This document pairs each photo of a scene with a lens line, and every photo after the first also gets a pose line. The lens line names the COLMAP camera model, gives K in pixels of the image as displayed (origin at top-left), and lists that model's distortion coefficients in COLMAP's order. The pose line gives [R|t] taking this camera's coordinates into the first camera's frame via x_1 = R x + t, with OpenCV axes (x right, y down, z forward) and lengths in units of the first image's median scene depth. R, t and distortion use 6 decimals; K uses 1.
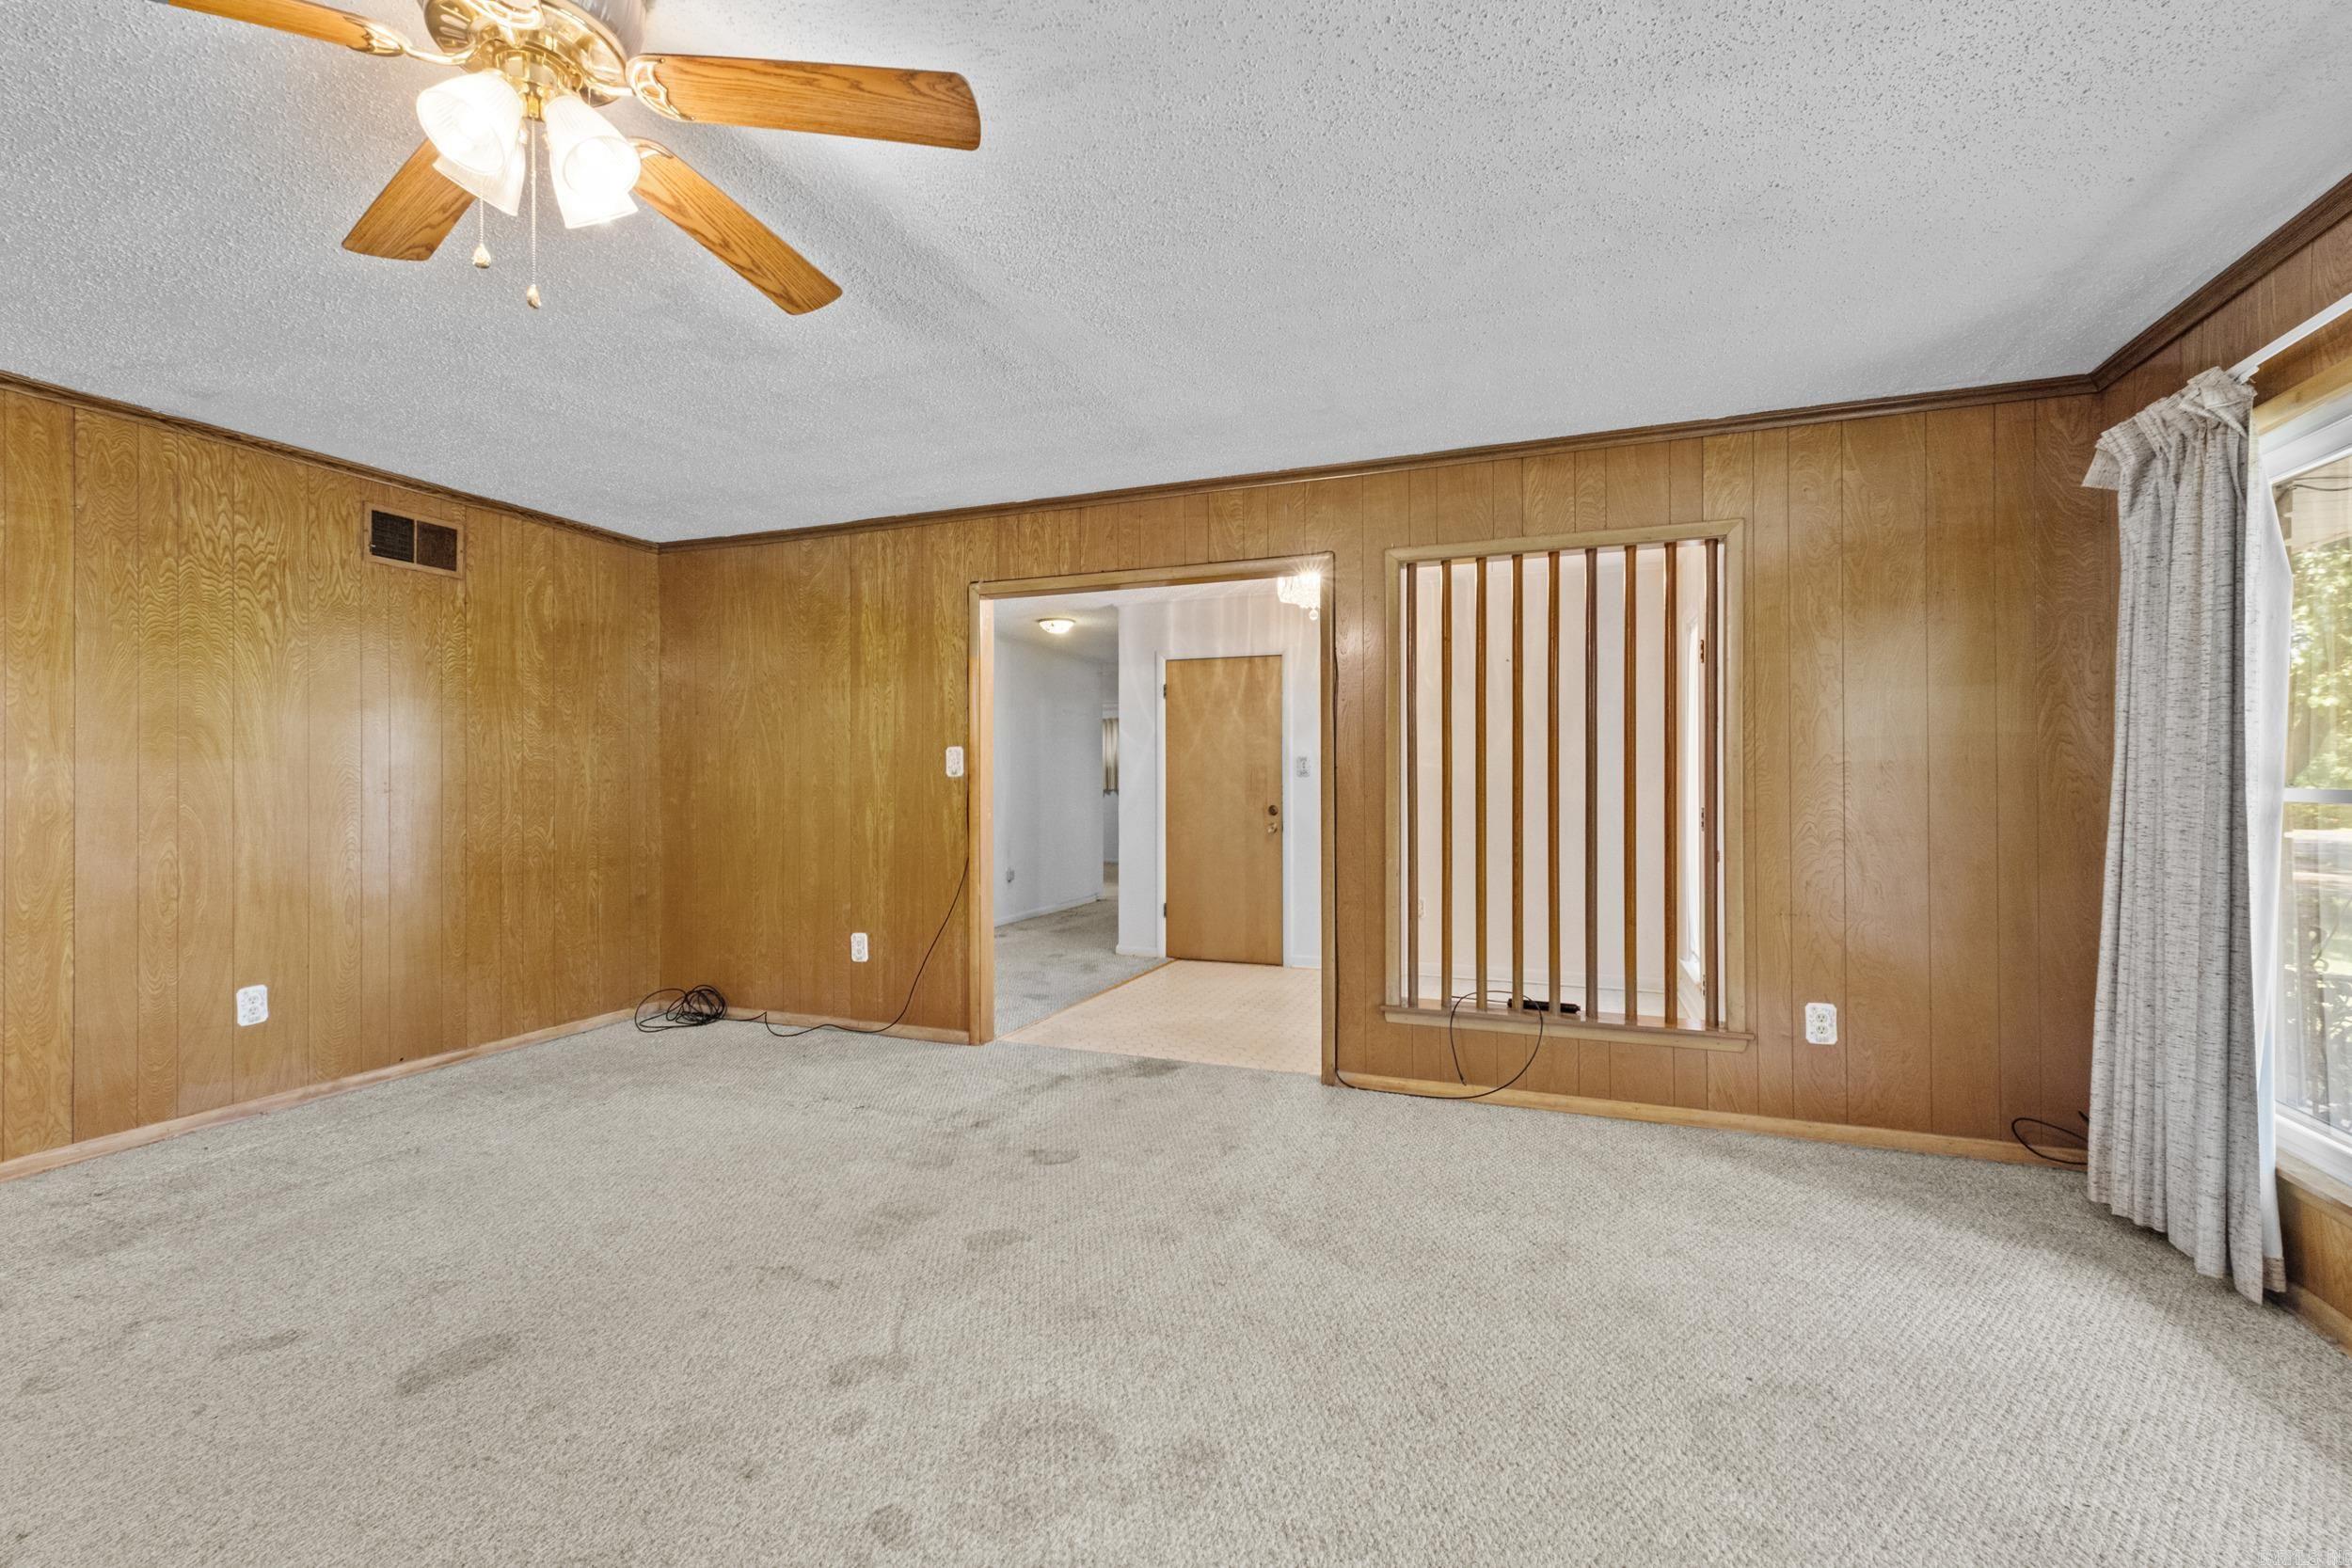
lens RADIAL K [[1016.8, 0, 1169.9], [0, 1016.8, 771.7], [0, 0, 1]] dist [0.005445, 0.001616]
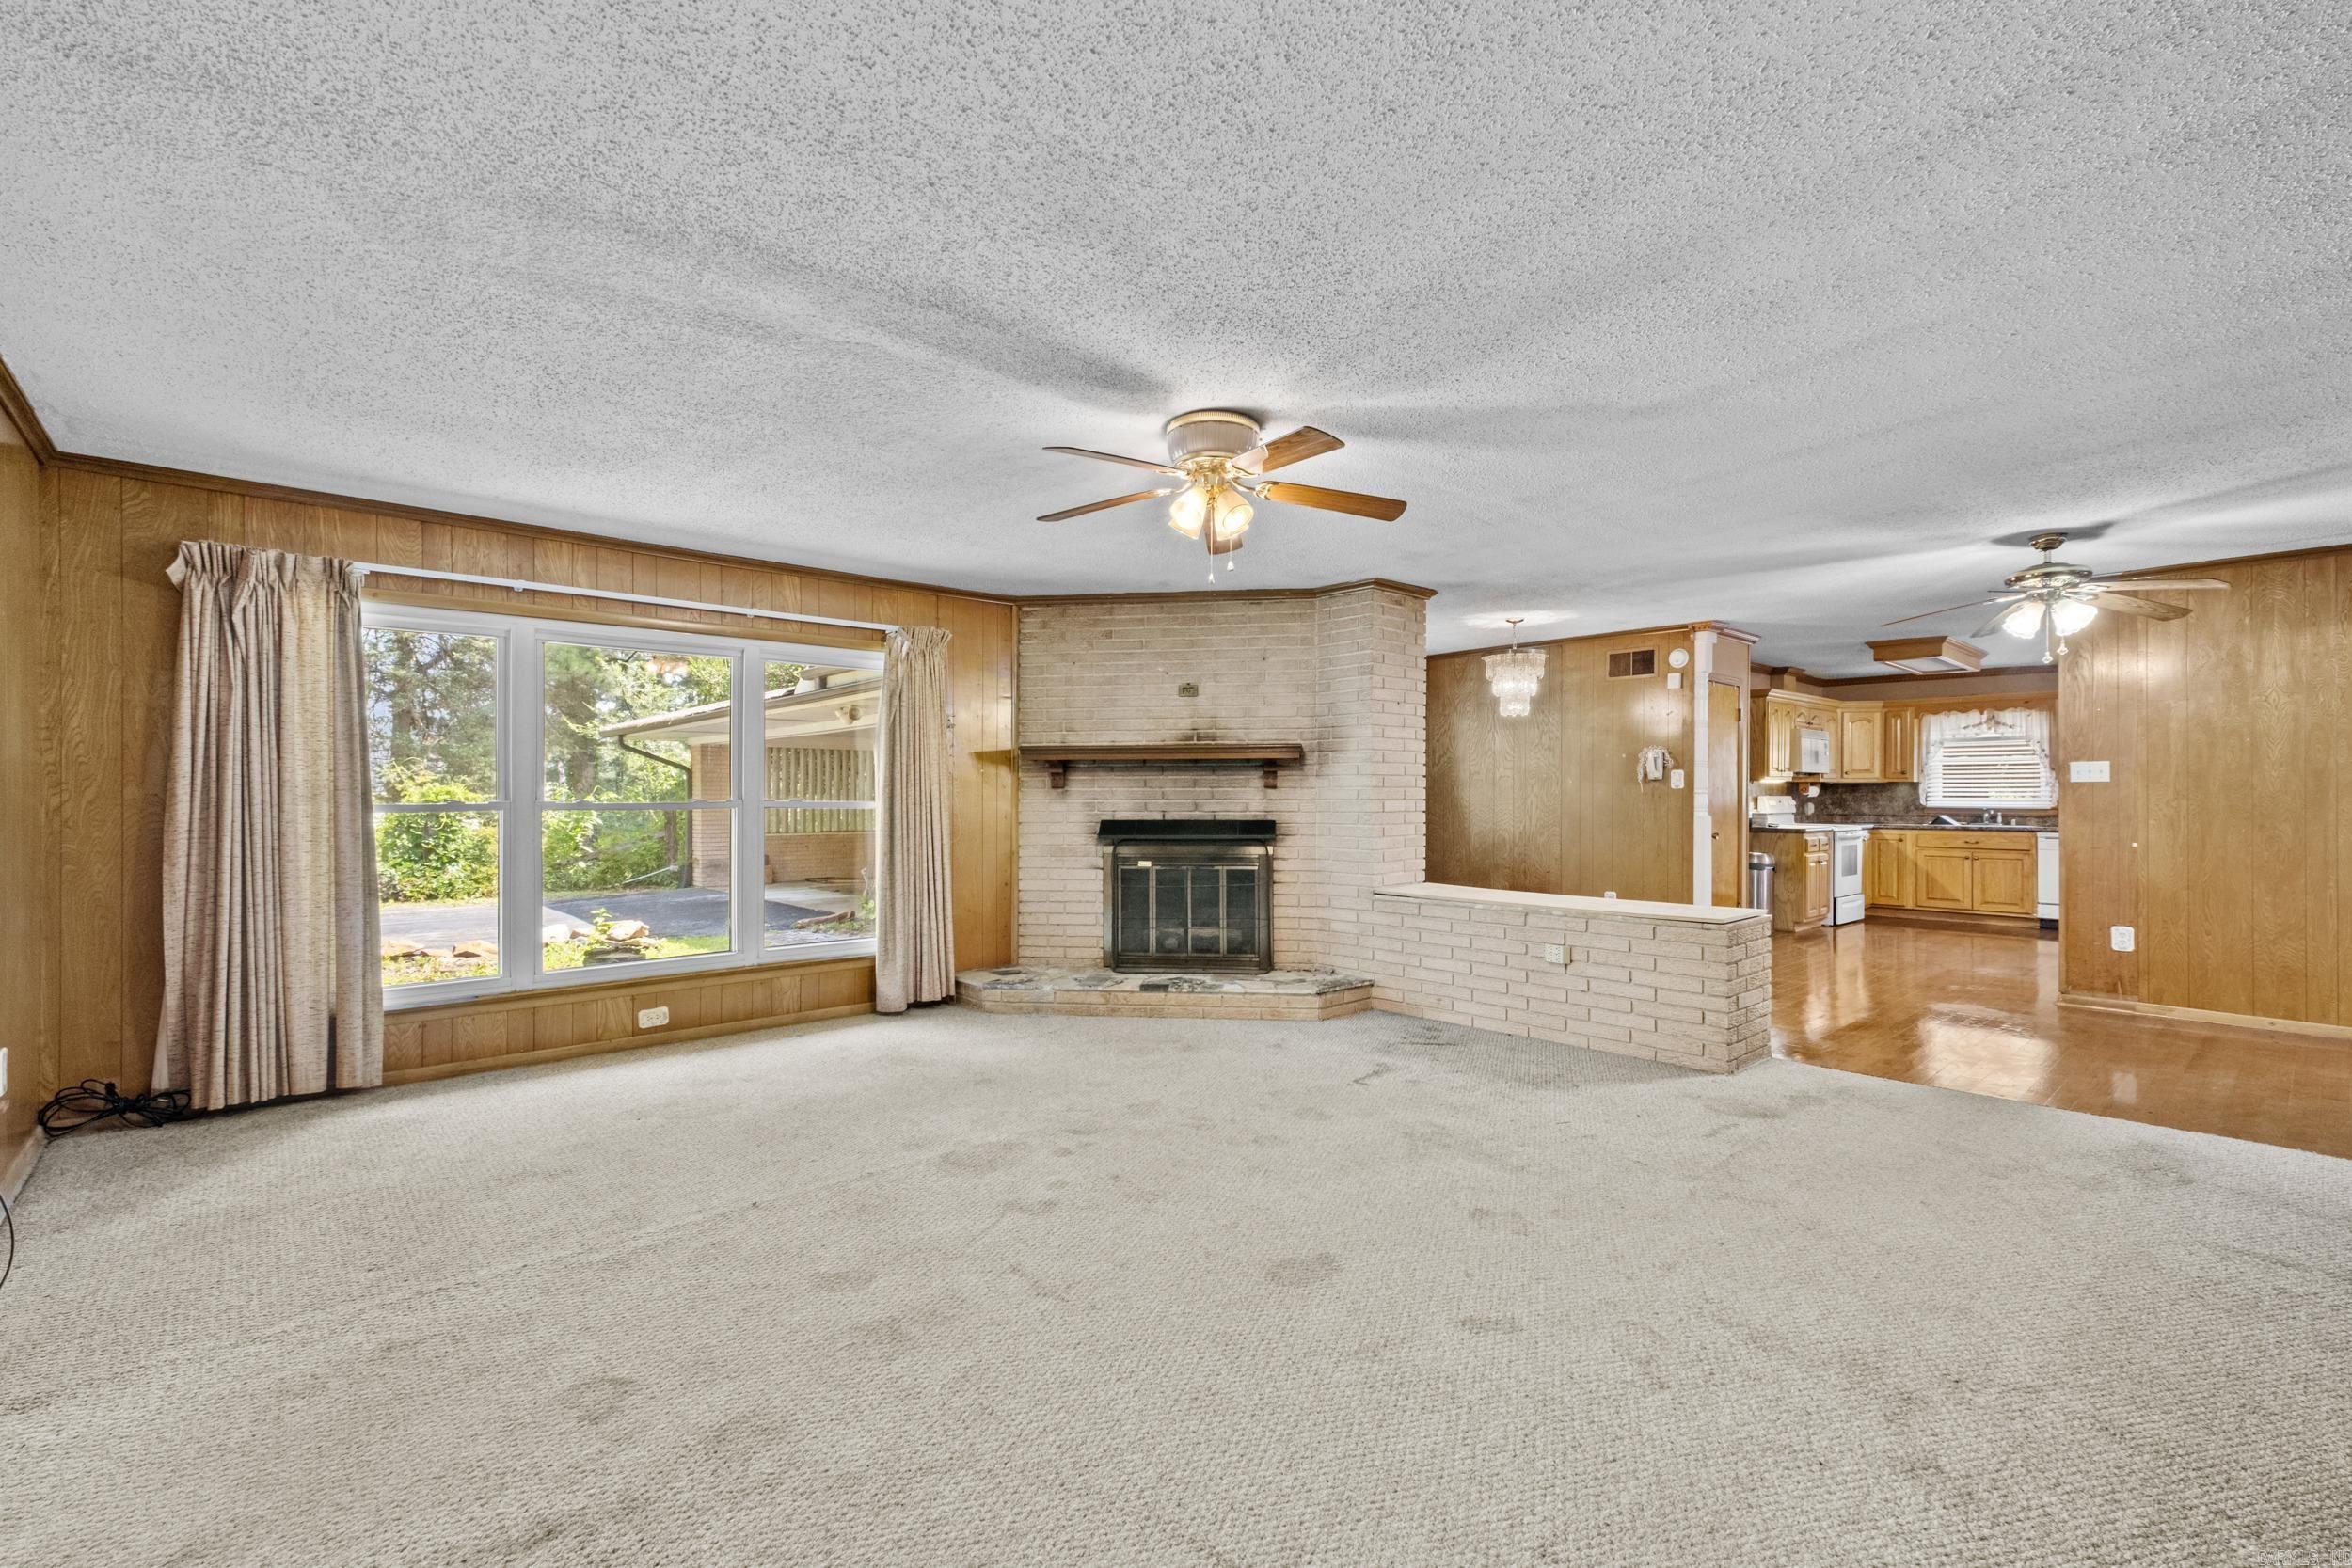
lens RADIAL K [[1016.8, 0, 1150.4], [0, 1016.8, 796.4], [0, 0, 1]] dist [0.005445, 0.001616]
pose [[-0.885022, 0.003105, 0.465540, -0.561981], [-0.000271, 0.999974, -0.007185, 0.009177], [-0.465550, -0.006485, -0.884998, 1.105206]]
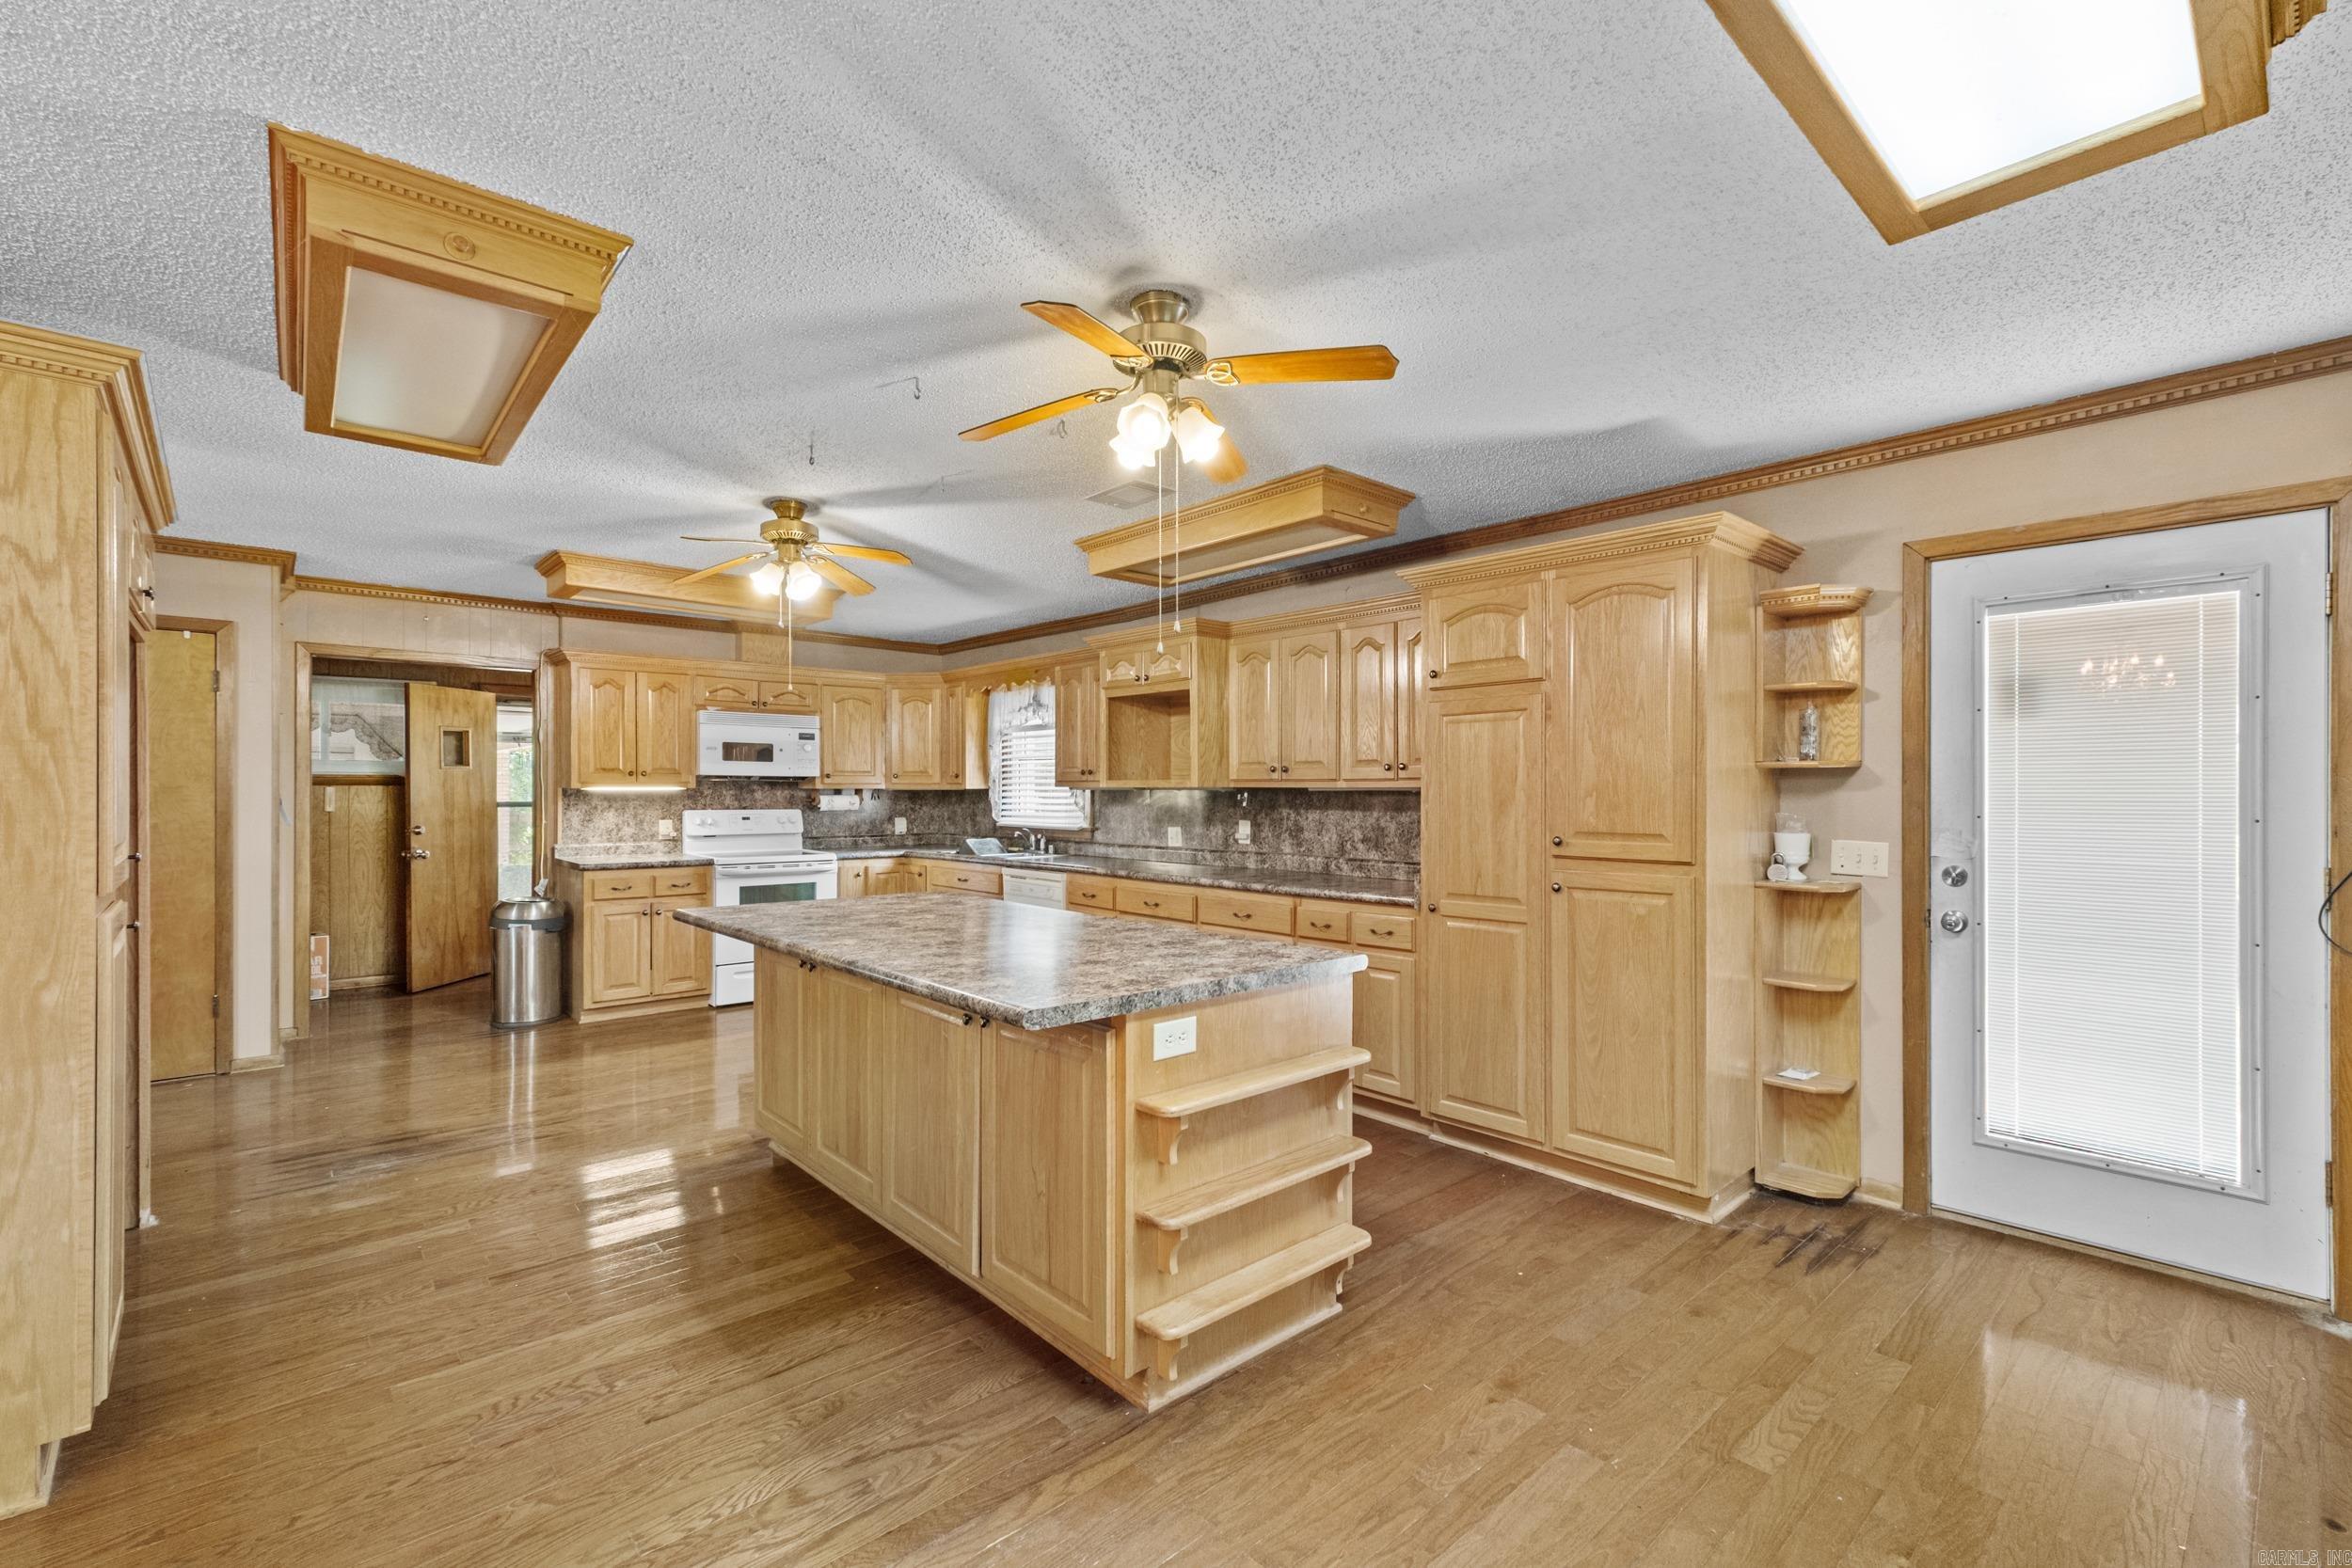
lens RADIAL K [[1016.8, 0, 1174.4], [0, 1016.8, 794.0], [0, 0, 1]] dist [0.005445, 0.001616]
pose [[-0.891444, 0.000780, 0.453130, -2.103717], [-0.001800, 0.999985, -0.005262, -0.027664], [-0.453127, -0.005507, -0.891429, -0.539085]]
